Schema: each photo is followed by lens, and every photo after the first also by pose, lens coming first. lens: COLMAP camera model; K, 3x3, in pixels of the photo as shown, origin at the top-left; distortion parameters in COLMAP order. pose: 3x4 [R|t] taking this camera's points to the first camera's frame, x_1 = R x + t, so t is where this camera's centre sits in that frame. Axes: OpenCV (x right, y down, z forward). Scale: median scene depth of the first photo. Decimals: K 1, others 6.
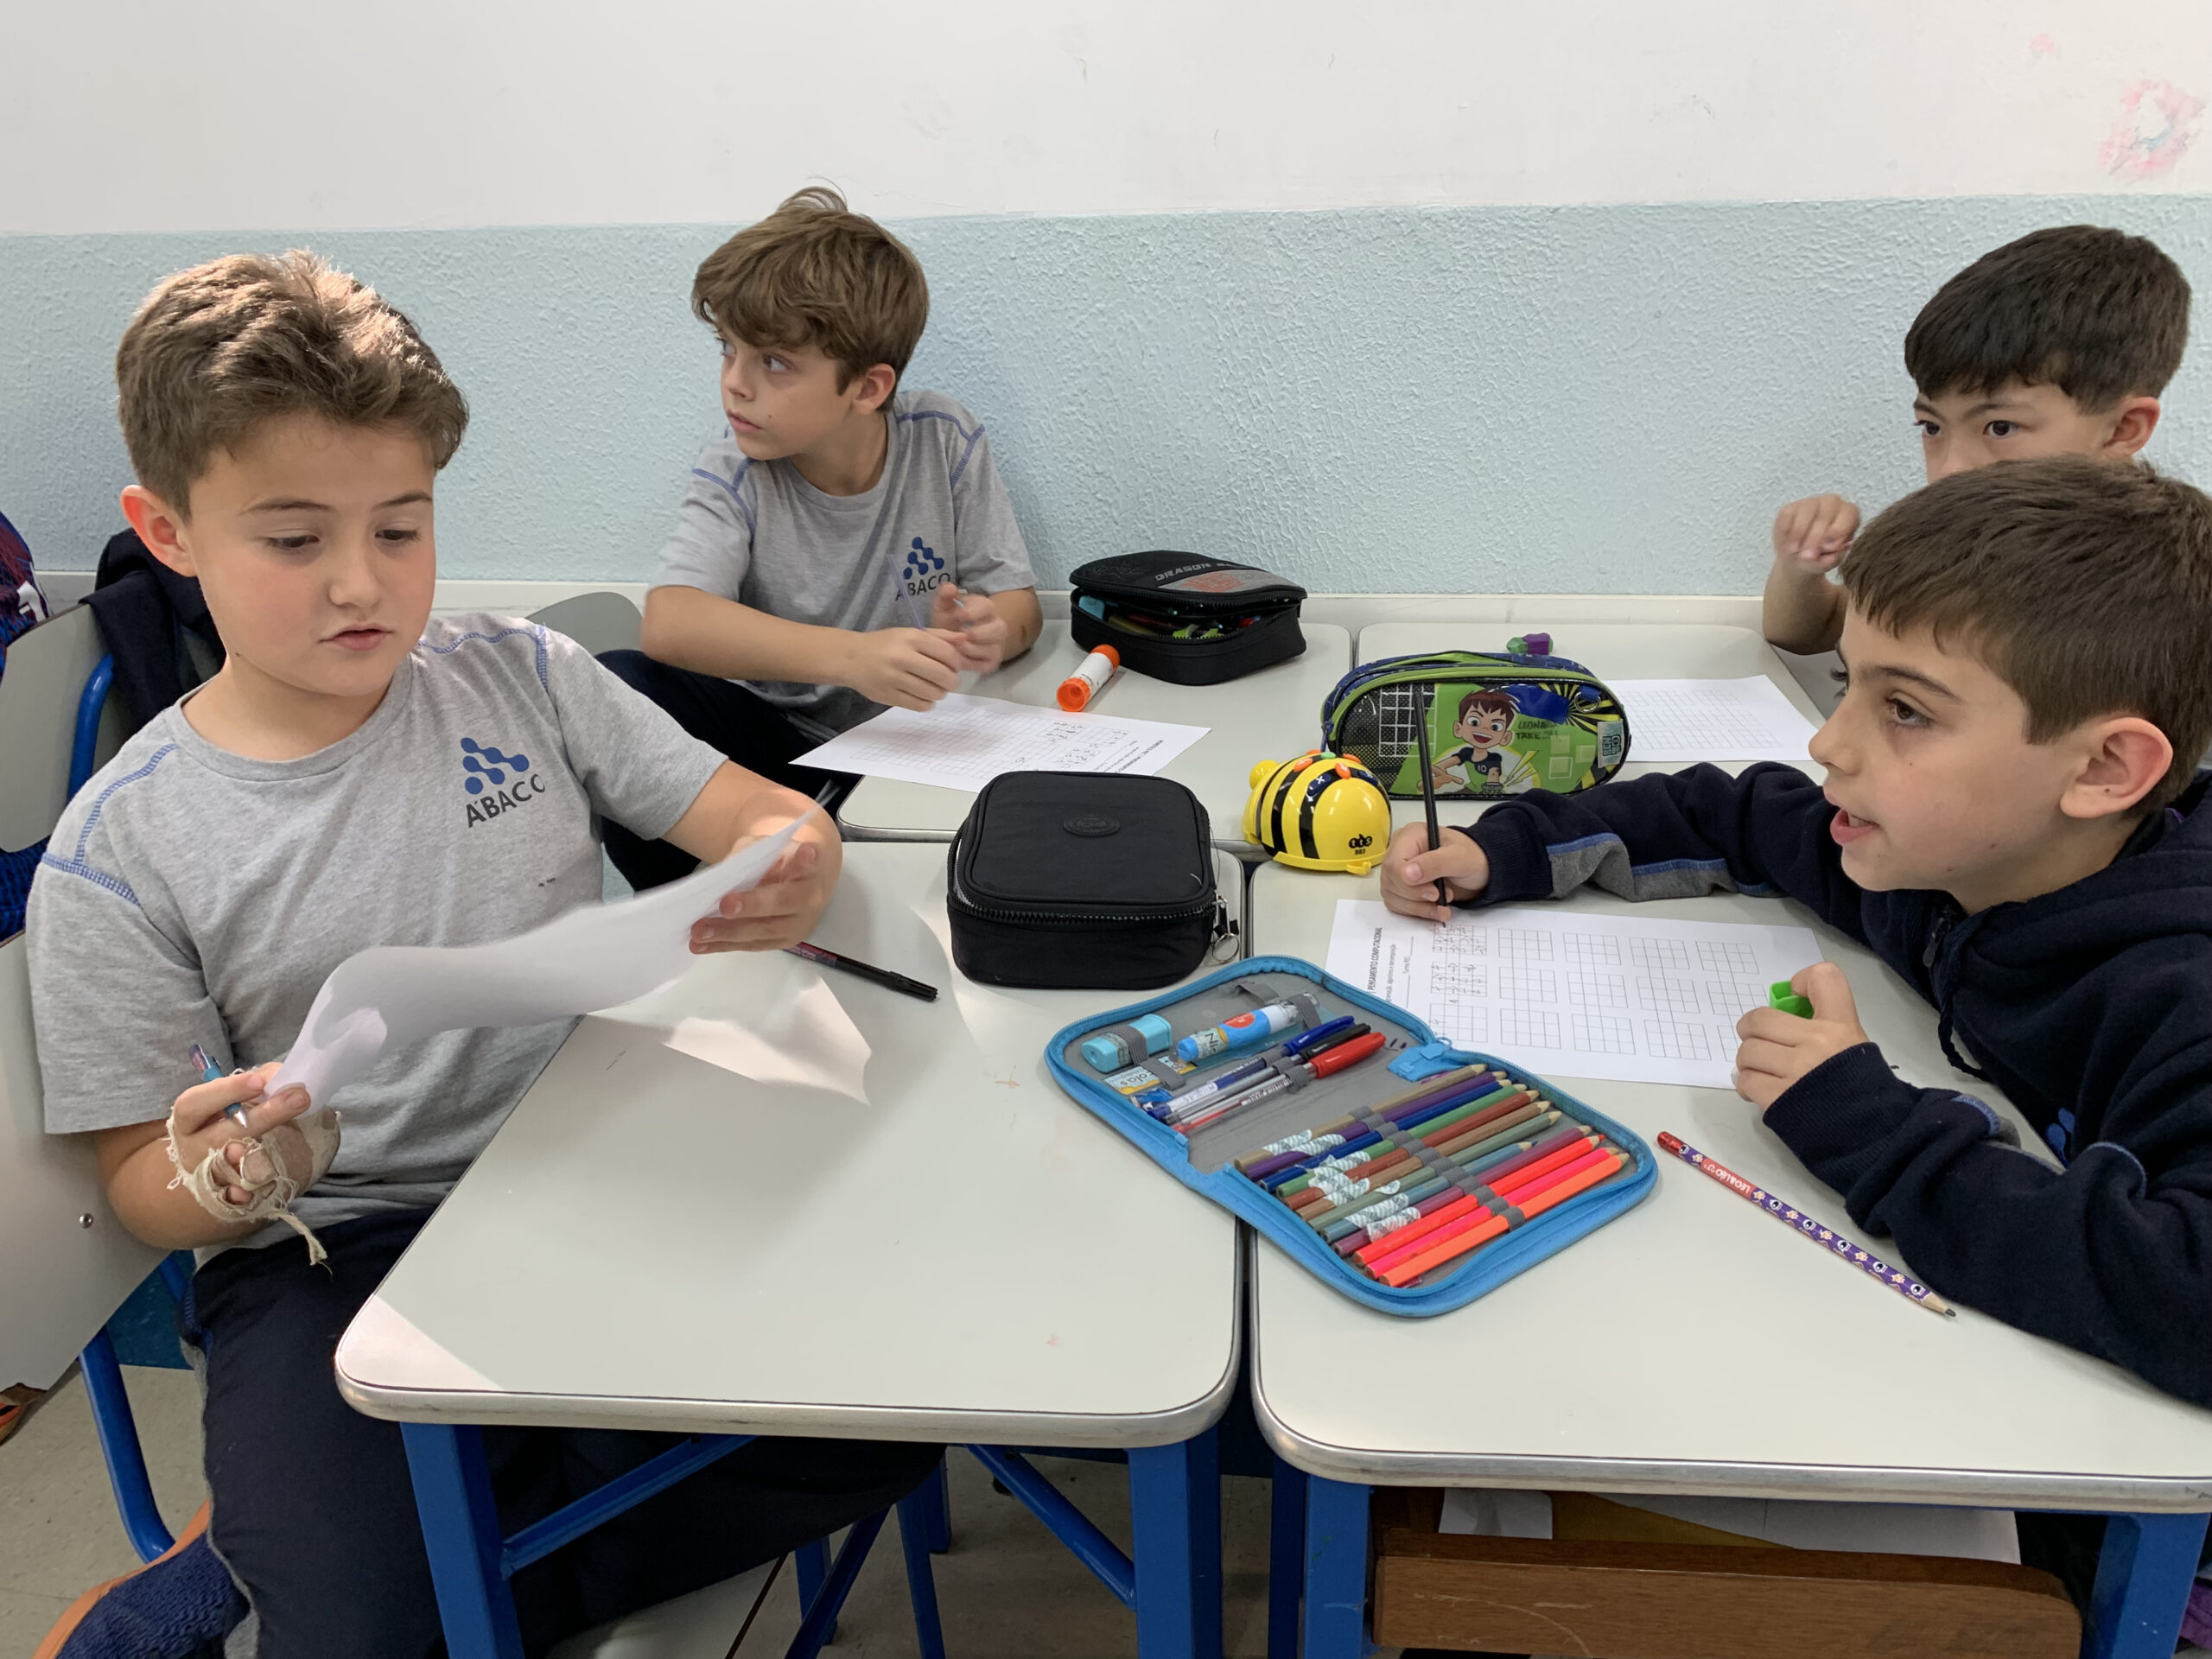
lens RADIAL K [[1715.8, 0, 1103.3], [0, 1715.8, 832.9], [0, 0, 1]] dist [0.007775, -0.005639]
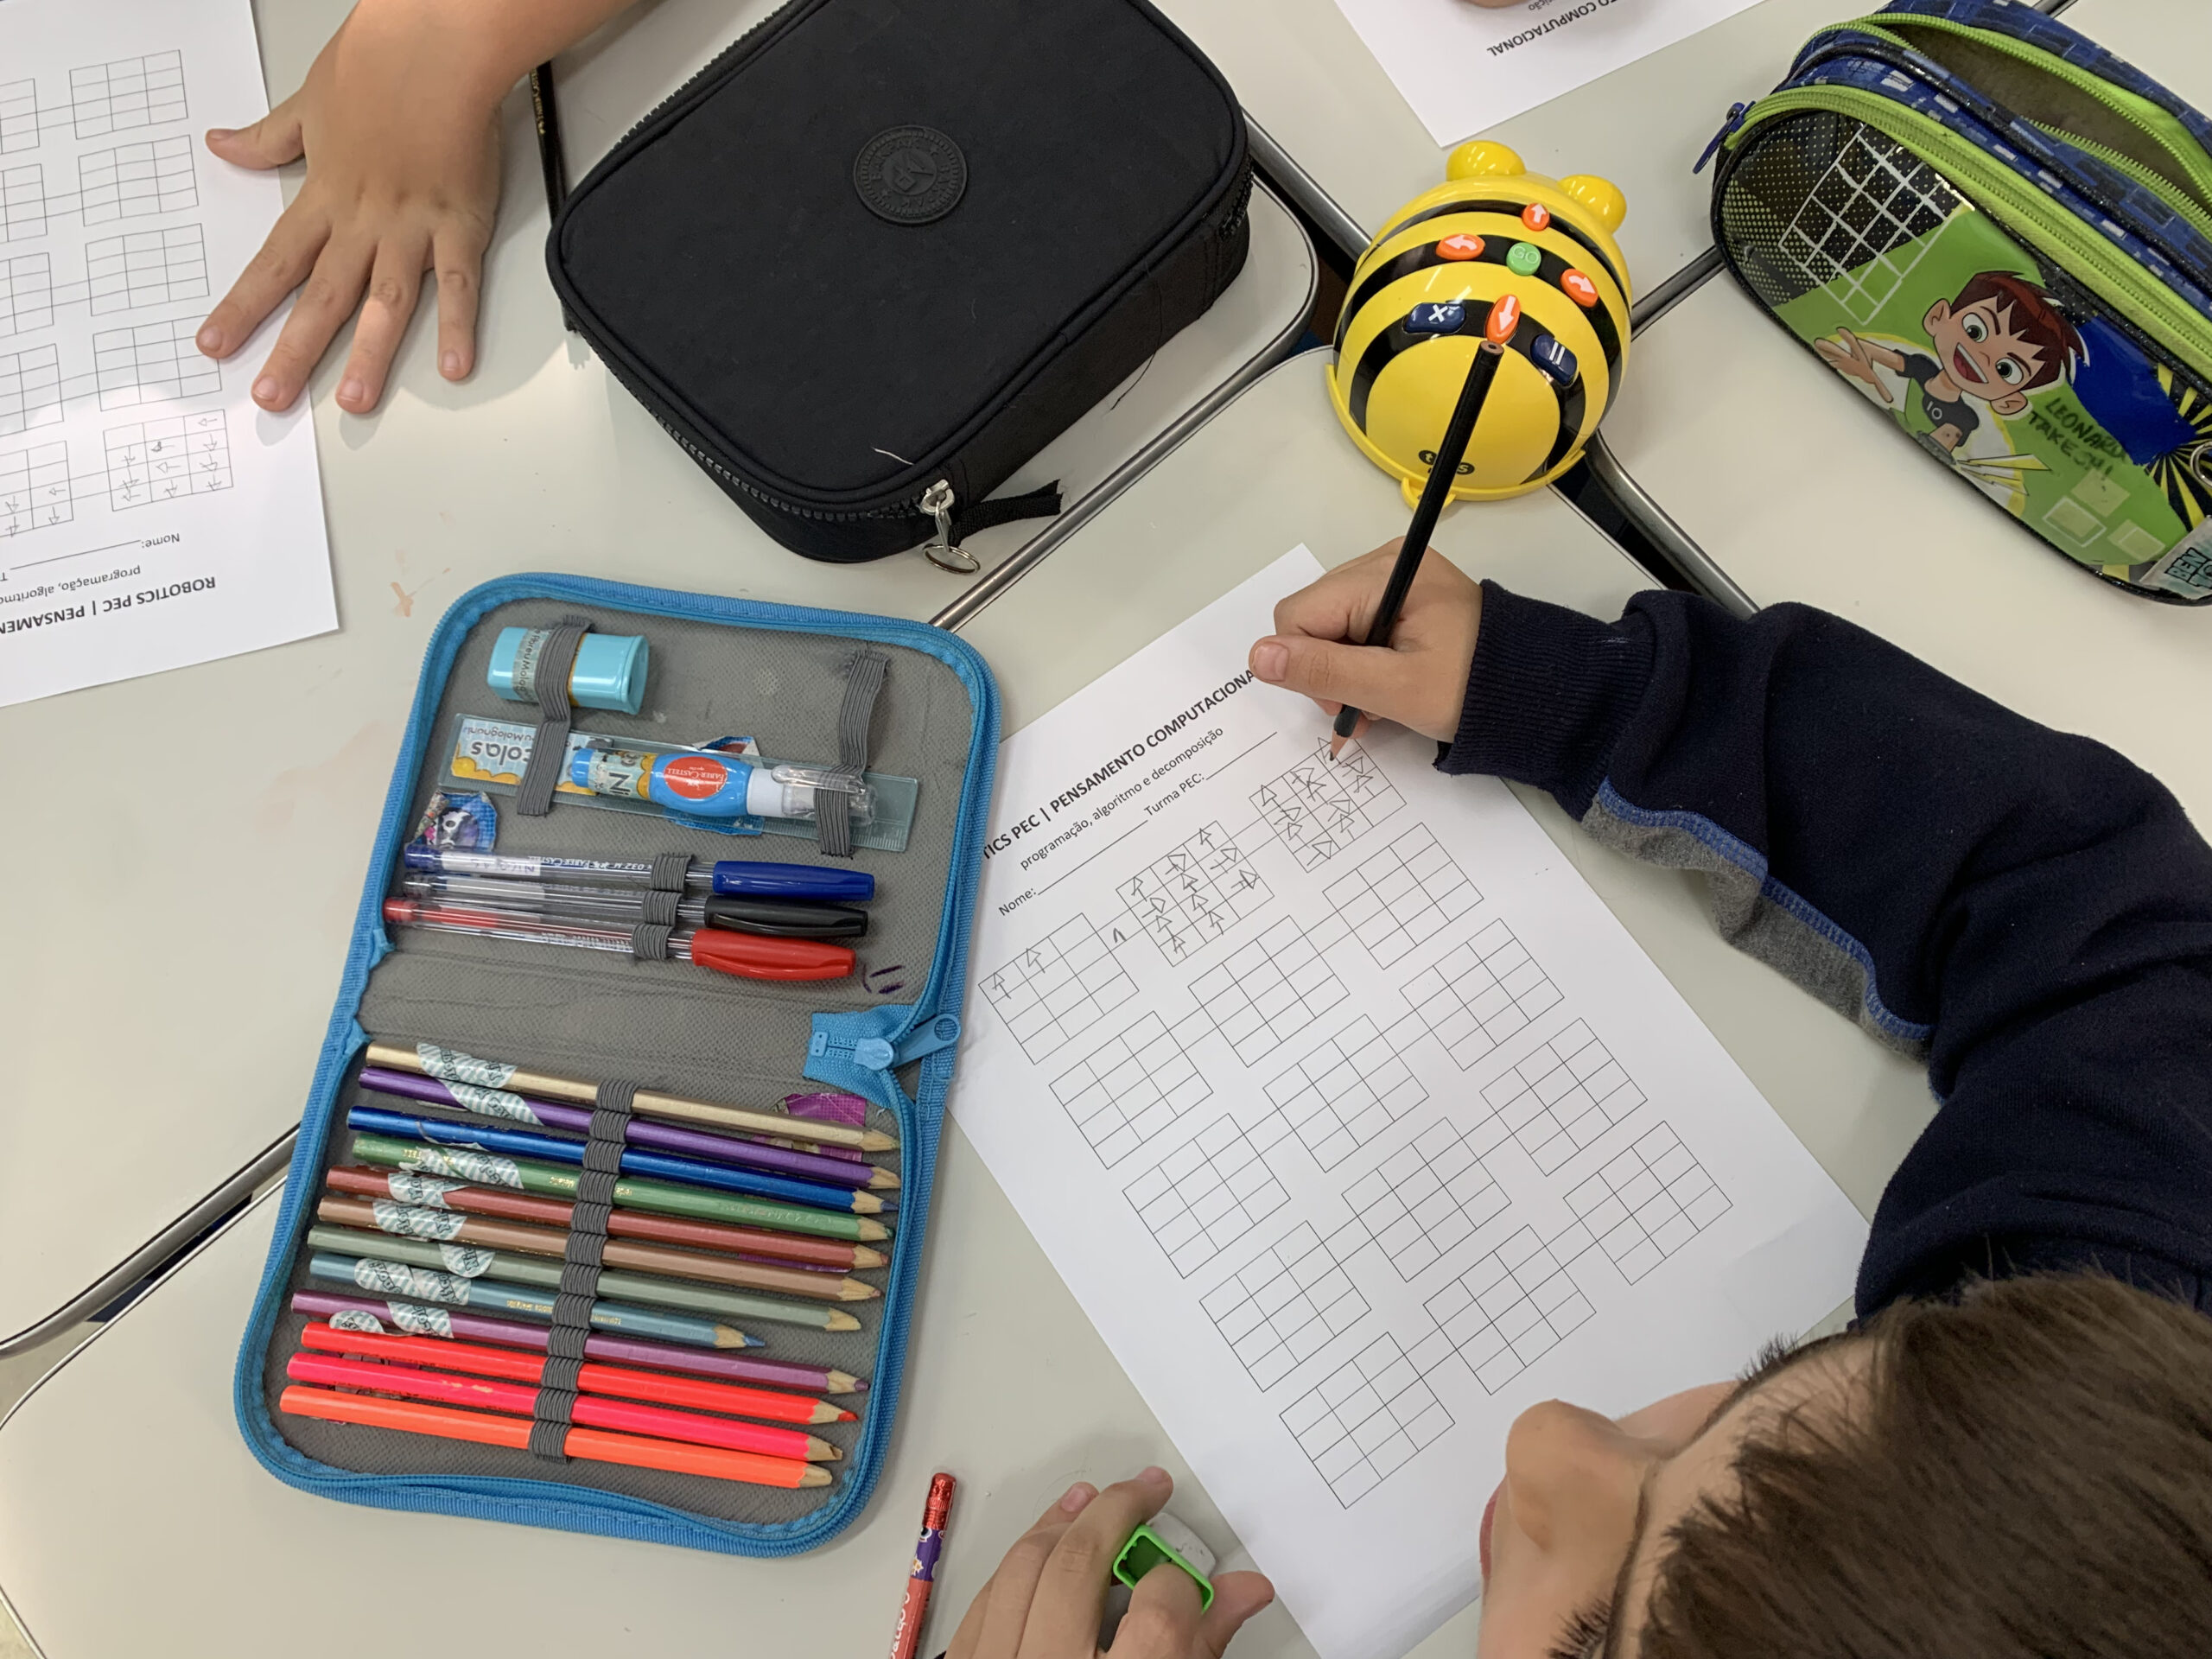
lens RADIAL K [[1715.8, 0, 1111.7], [0, 1715.8, 841.4], [0, 0, 1]] dist [0.007775, -0.005639]
pose [[0.724181, 0.665019, -0.182513, 0.294566], [-0.270035, 0.516987, 0.812284, -0.378985], [0.634541, -0.538956, 0.553971, 0.738530]]
